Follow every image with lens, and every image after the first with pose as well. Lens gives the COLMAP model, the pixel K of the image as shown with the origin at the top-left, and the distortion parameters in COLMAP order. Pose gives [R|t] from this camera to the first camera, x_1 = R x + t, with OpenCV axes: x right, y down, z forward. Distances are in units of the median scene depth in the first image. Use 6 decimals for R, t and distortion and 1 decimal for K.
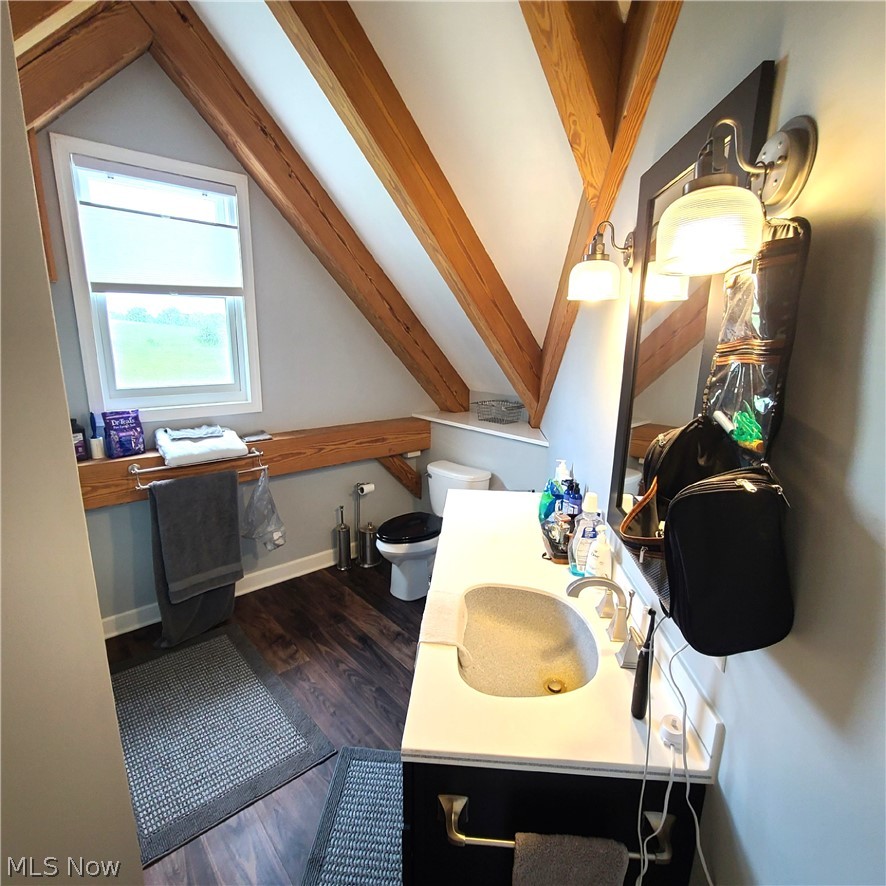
lens RADIAL K [[479.1, 0, 446.3], [0, 479.1, 444.9], [0, 0, 1]] dist [-0.000250, -0.002113]
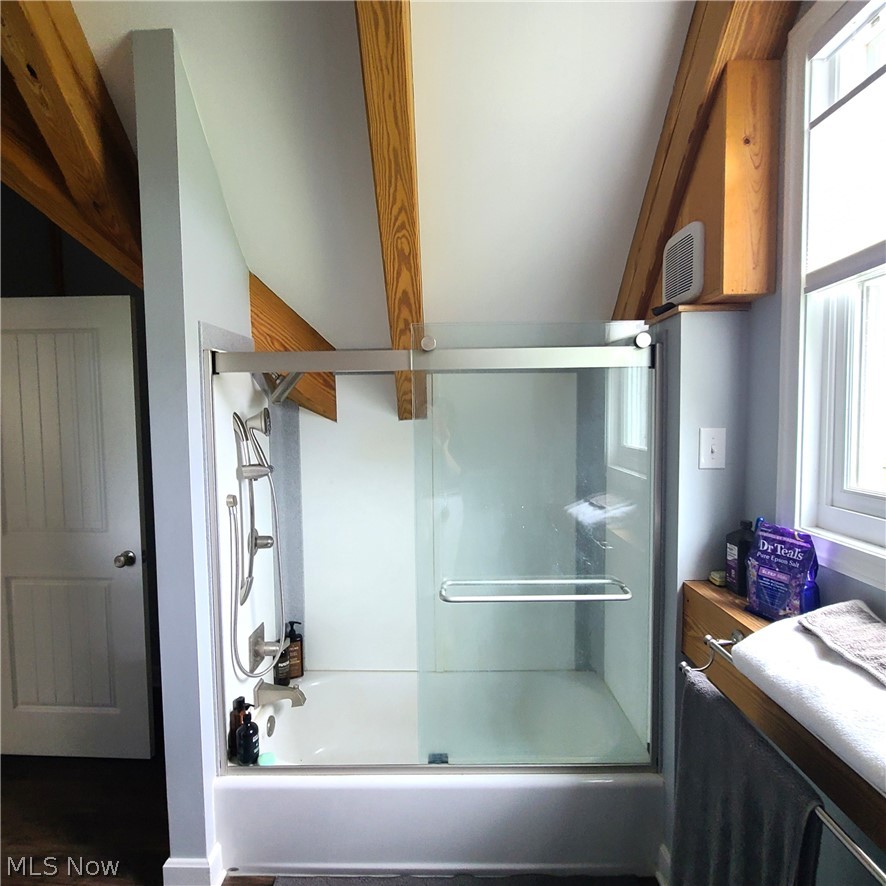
lens RADIAL K [[479.1, 0, 446.3], [0, 479.1, 444.9], [0, 0, 1]] dist [-0.000250, -0.002113]
pose [[-0.656662, 0.026099, -0.753733, -0.086704], [-0.177252, 0.966066, 0.187876, -0.168206], [0.733060, 0.256972, -0.629753, 0.953384]]
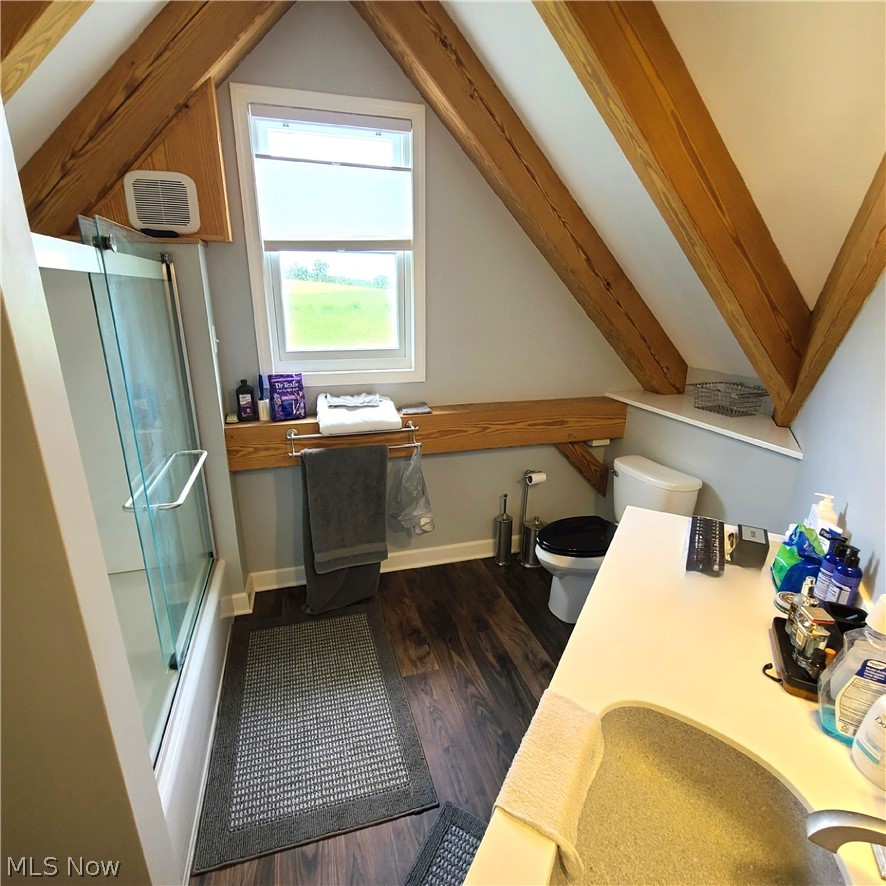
lens RADIAL K [[479.1, 0, 446.3], [0, 479.1, 444.9], [0, 0, 1]] dist [-0.000250, -0.002113]
pose [[0.906512, 0.113577, -0.406615, 0.037359], [-0.085247, 0.992538, 0.087189, -0.037043], [0.413483, -0.044375, 0.909430, 0.213767]]
